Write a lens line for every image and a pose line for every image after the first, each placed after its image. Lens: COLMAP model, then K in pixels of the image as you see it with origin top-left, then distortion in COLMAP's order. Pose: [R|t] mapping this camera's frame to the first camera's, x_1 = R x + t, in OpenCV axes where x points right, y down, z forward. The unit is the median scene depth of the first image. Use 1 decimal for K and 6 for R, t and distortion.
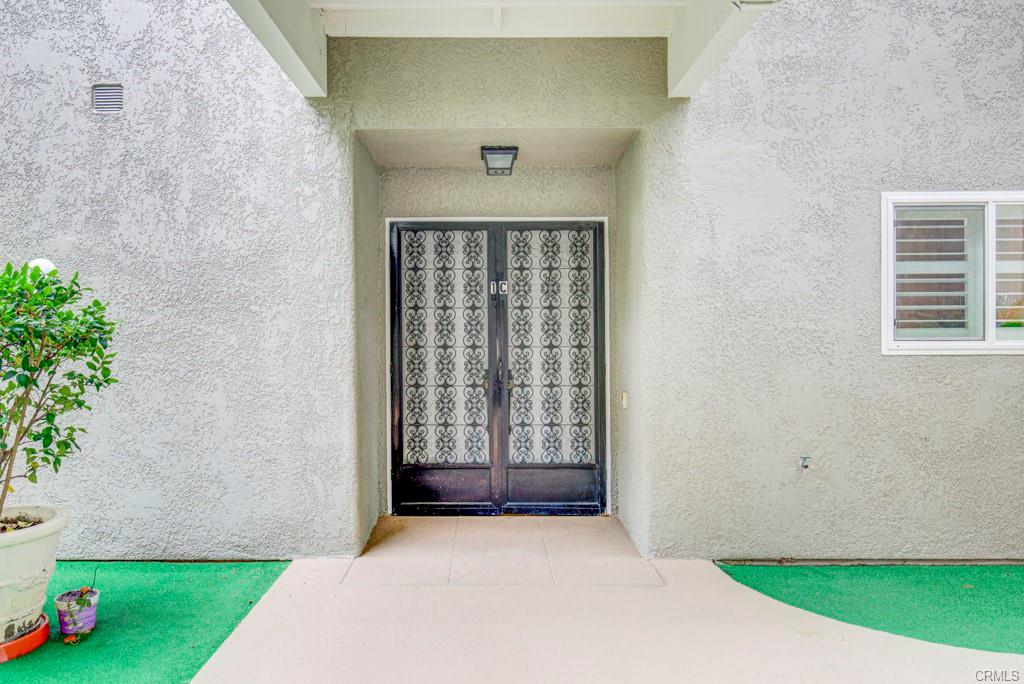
lens RADIAL K [[703.7, 0, 508.0], [0, 703.7, 341.0], [0, 0, 1]] dist [-0.000939, 0.000467]
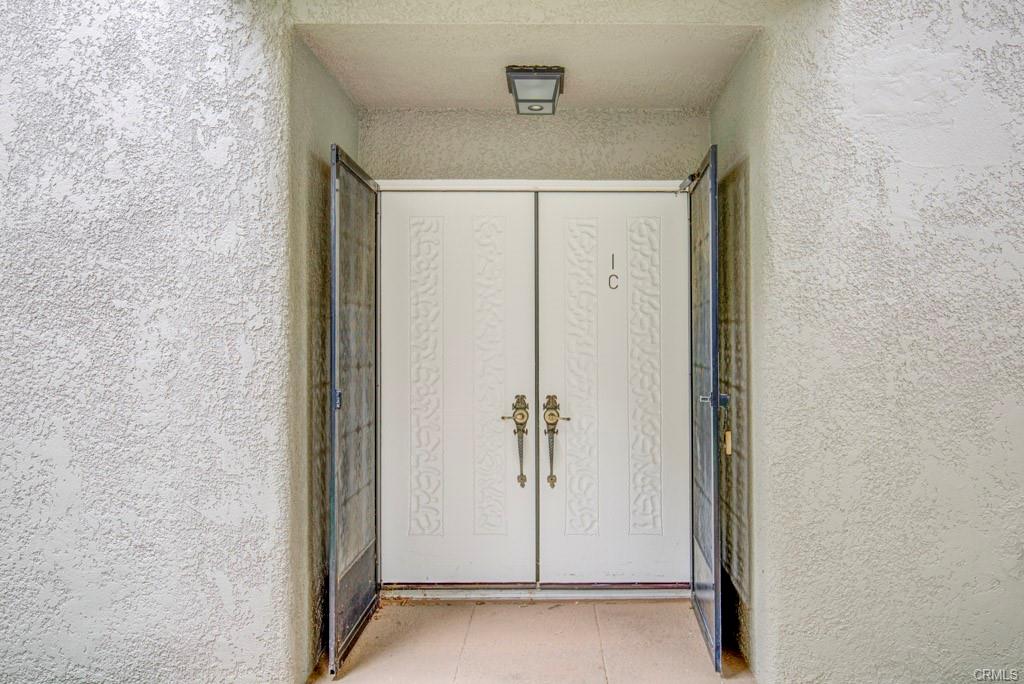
lens RADIAL K [[703.7, 0, 508.0], [0, 703.7, 341.0], [0, 0, 1]] dist [-0.000939, 0.000467]
pose [[0.986074, 0.002209, -0.166294, 0.084060], [-0.004302, 0.999916, -0.012224, -0.006537], [0.166253, 0.012769, 0.986000, 0.421202]]
